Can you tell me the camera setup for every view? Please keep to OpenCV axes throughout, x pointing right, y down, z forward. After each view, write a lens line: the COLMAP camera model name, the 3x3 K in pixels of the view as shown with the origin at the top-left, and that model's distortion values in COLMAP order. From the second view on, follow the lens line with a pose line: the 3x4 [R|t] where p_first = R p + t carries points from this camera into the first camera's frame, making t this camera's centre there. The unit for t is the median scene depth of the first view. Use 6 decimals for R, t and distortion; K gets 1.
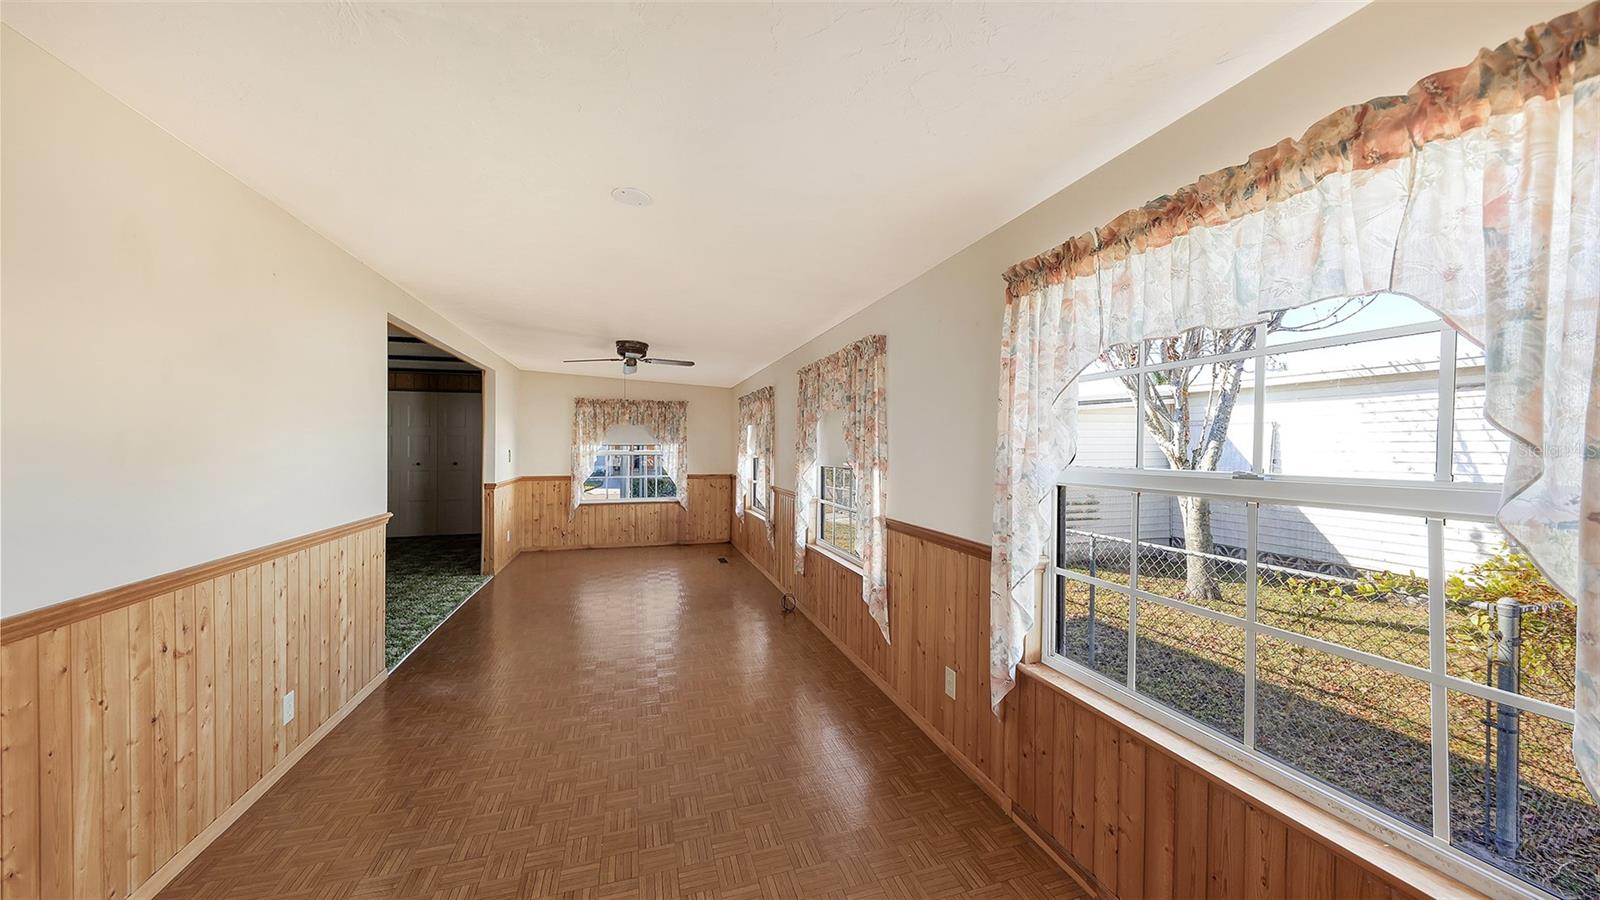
lens RADIAL K [[553.5, 0, 798.0], [0, 553.5, 453.4], [0, 0, 1]] dist [0.001098, 0.000000]
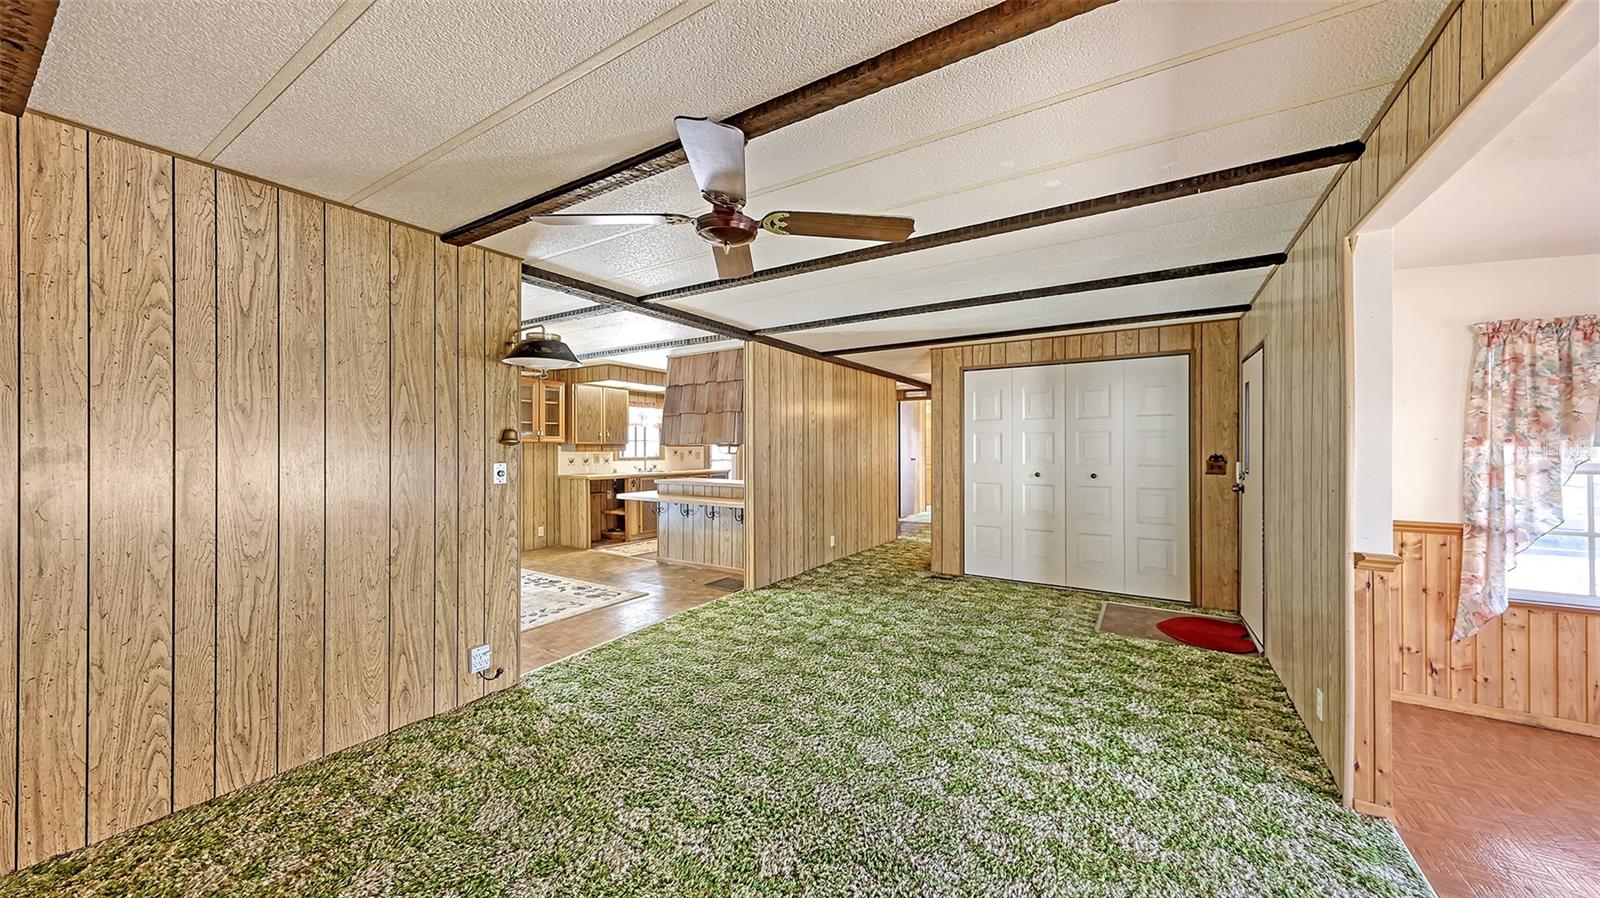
lens RADIAL K [[547.5, 0, 800.4], [0, 547.5, 442.6], [0, 0, 1]] dist [0.003640, -0.000123]
pose [[0.668841, -0.009180, -0.743348, -0.431664], [-0.004265, 0.999860, -0.016185, -0.008707], [0.743393, 0.013996, 0.668709, 0.391137]]
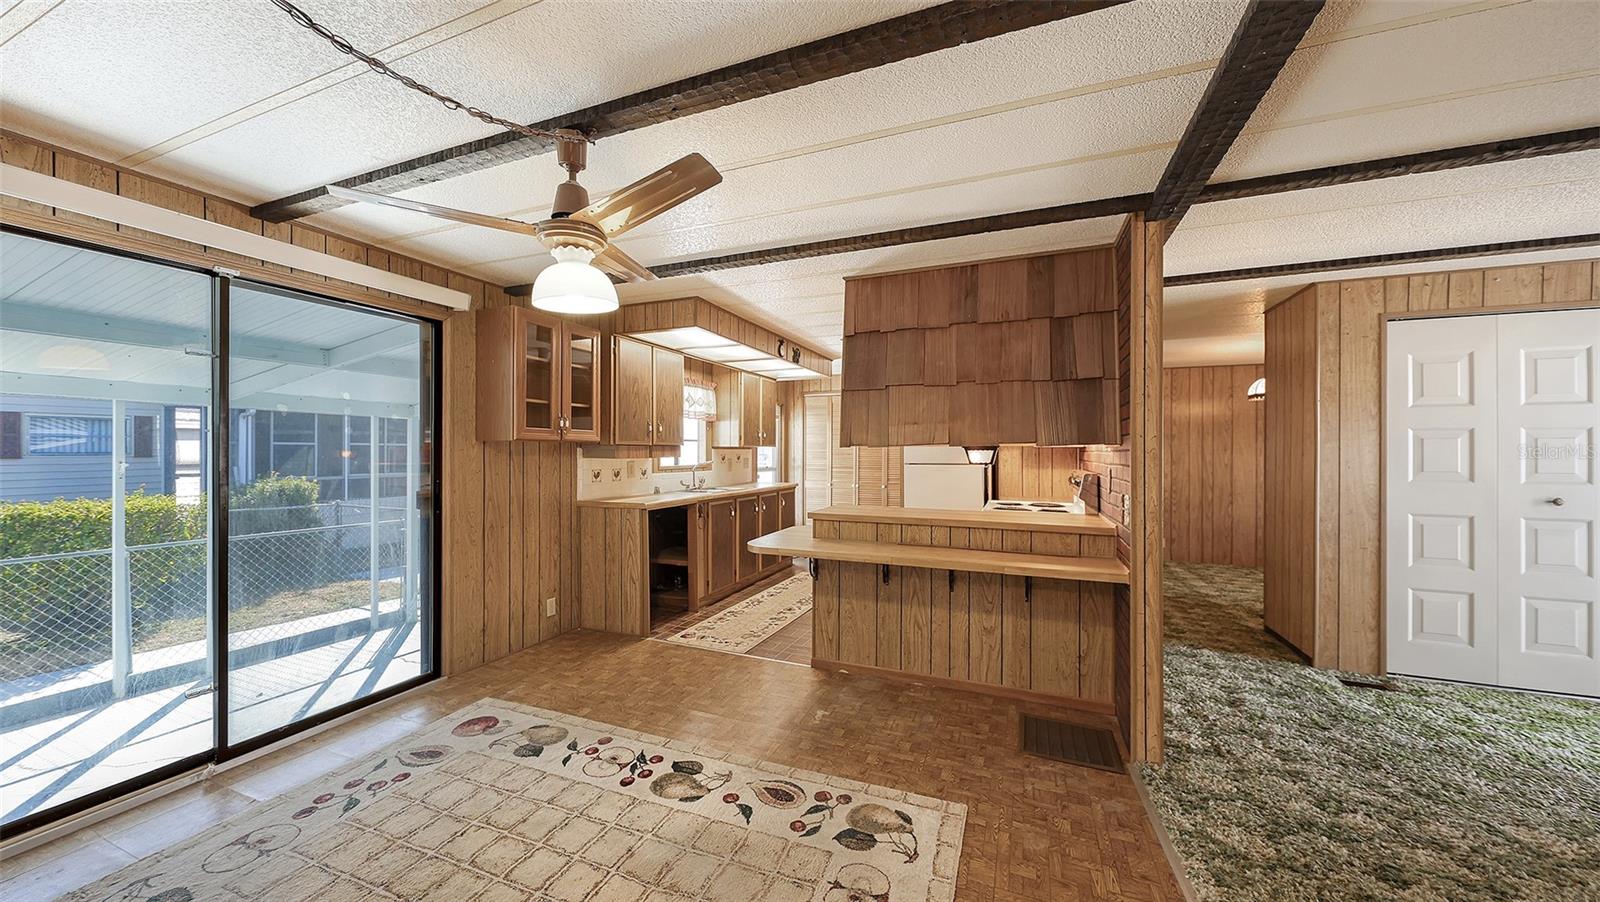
lens RADIAL K [[544.4, 0, 811.0], [0, 544.4, 451.2], [0, 0, 1]] dist [0.007492, -0.000092]
pose [[0.797744, -0.001336, -0.602994, -0.958944], [-0.004712, 0.999953, -0.008449, -0.010198], [0.602977, 0.009581, 0.797701, 0.434944]]
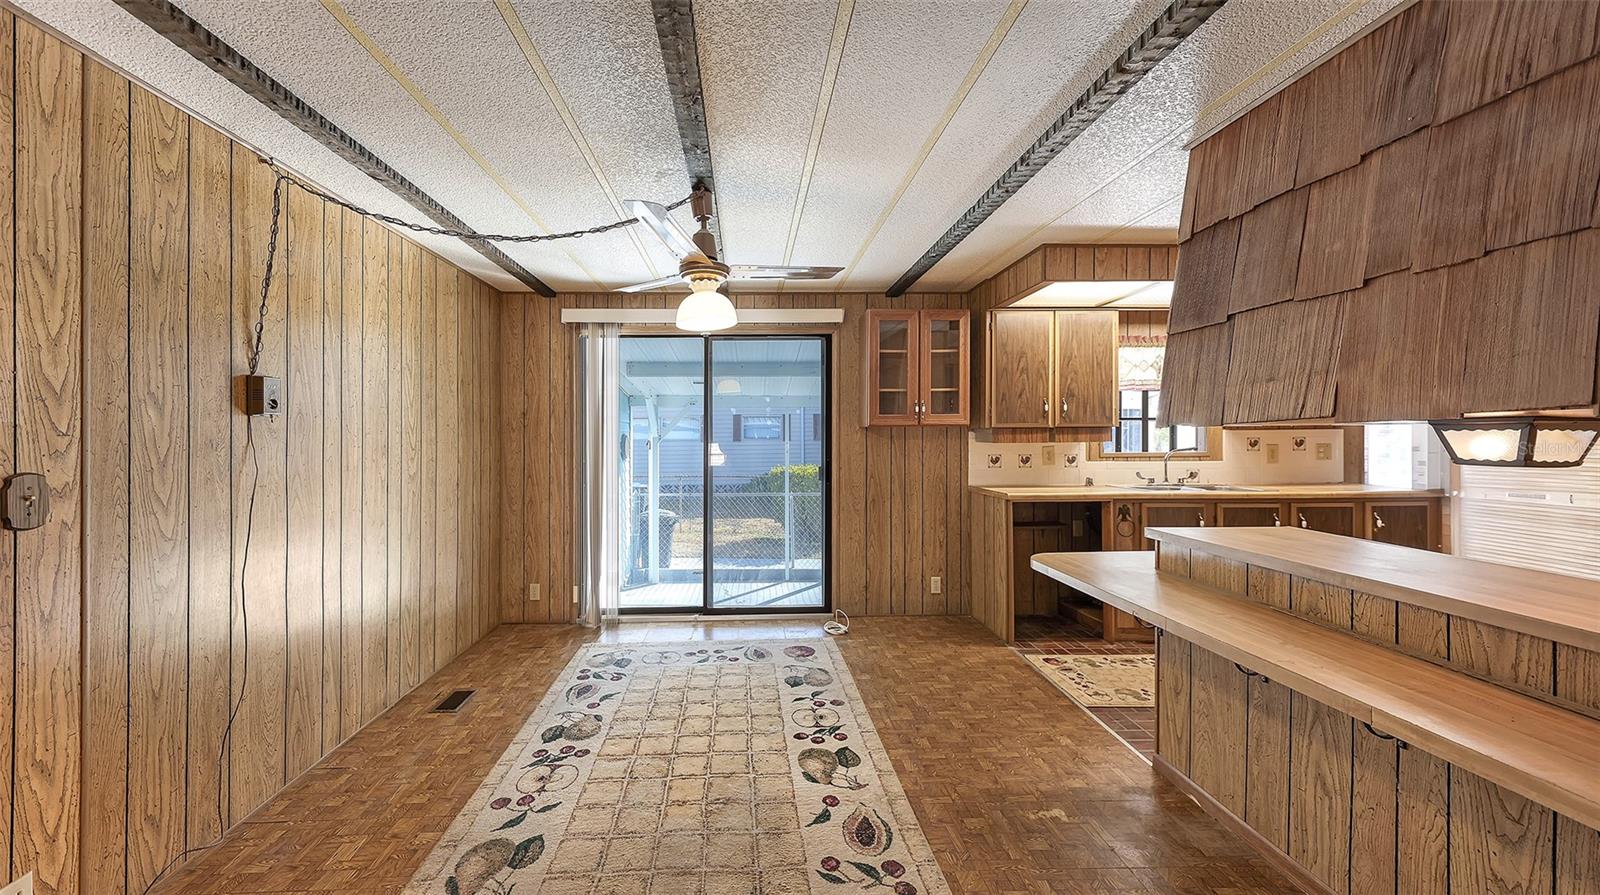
lens RADIAL K [[561.4, 0, 762.0], [0, 561.4, 441.7], [0, 0, 1]] dist [0.001504, 0.000135]
pose [[-0.234116, 0.010657, -0.972150, -0.887070], [-0.002145, 0.999932, 0.011478, -0.013258], [0.972206, 0.004773, -0.234077, 0.667664]]
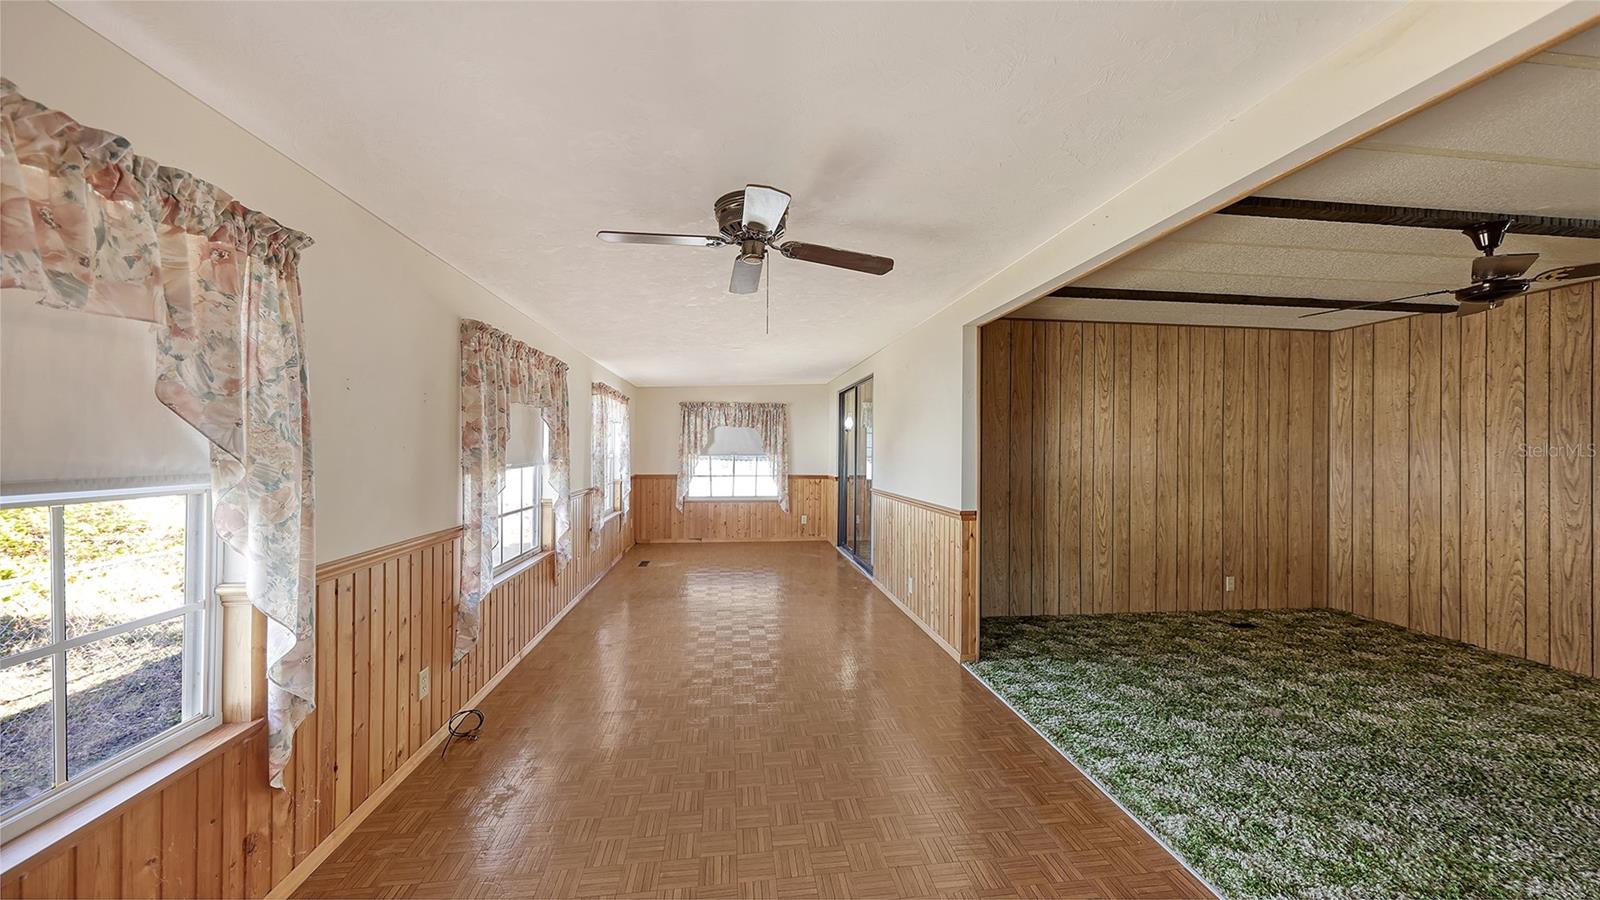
lens RADIAL K [[553.5, 0, 798.0], [0, 553.5, 453.4], [0, 0, 1]] dist [0.001098, 0.000000]
pose [[-0.989050, -0.012793, 0.147023, -0.273694], [-0.011042, 0.999858, 0.012722, -0.010984], [-0.147165, 0.010959, -0.989051, 0.921501]]
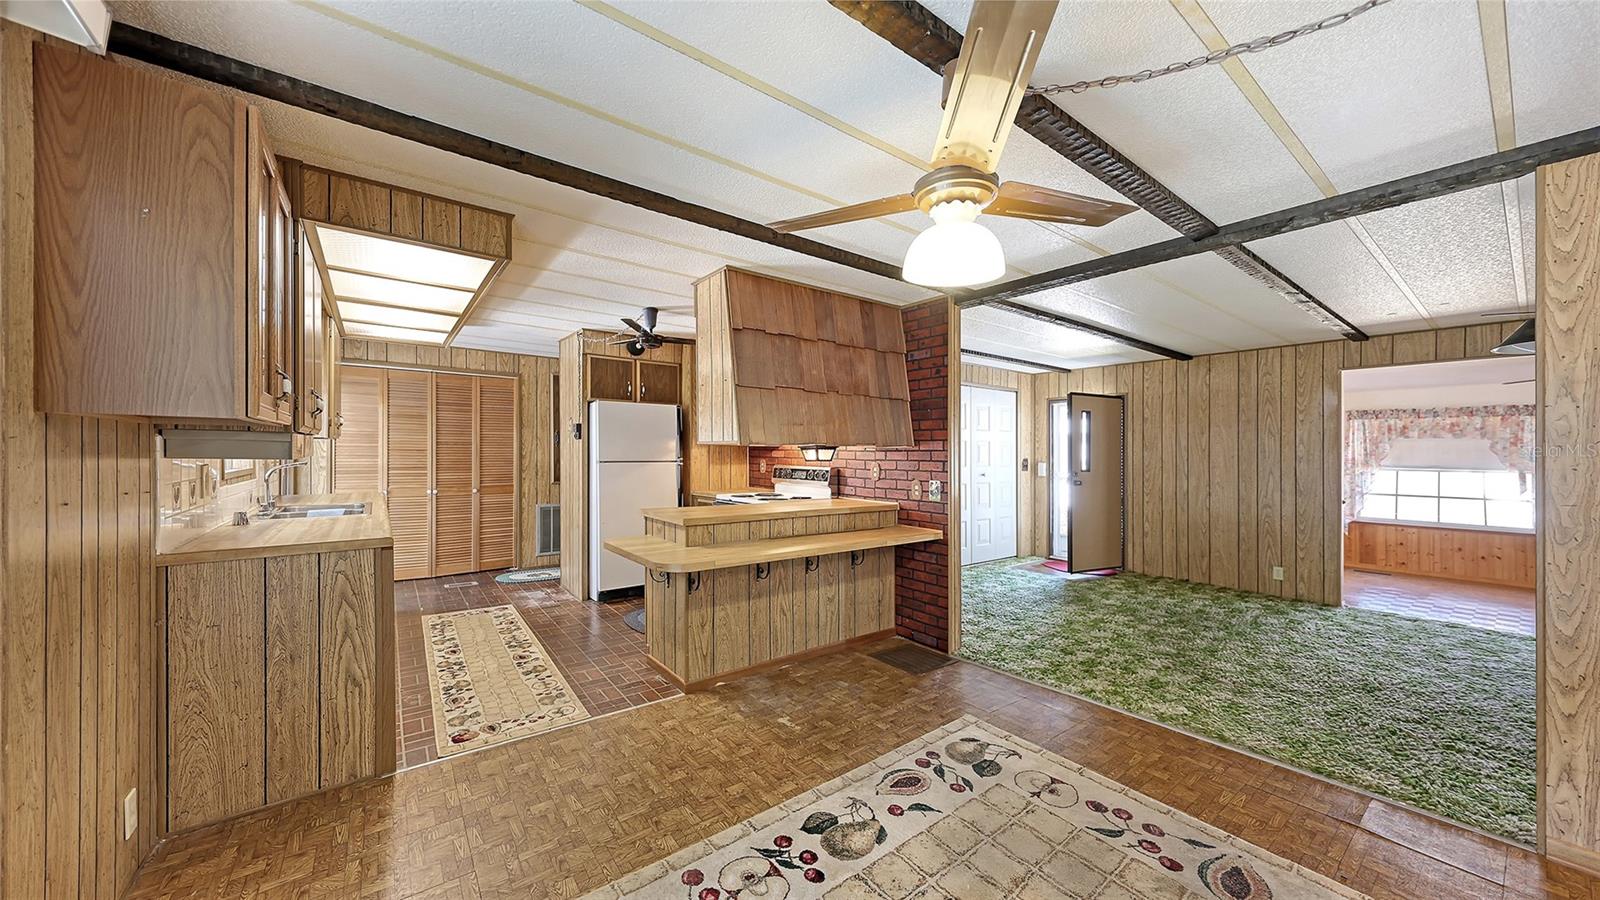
lens RADIAL K [[534.5, 0, 790.8], [0, 534.5, 453.5], [0, 0, 1]] dist [0.023239, -0.000002]
pose [[0.933972, 0.010022, 0.357205, -1.308937], [-0.008790, 0.999948, -0.005072, -0.008790], [-0.357238, 0.001597, 0.934012, 0.404030]]
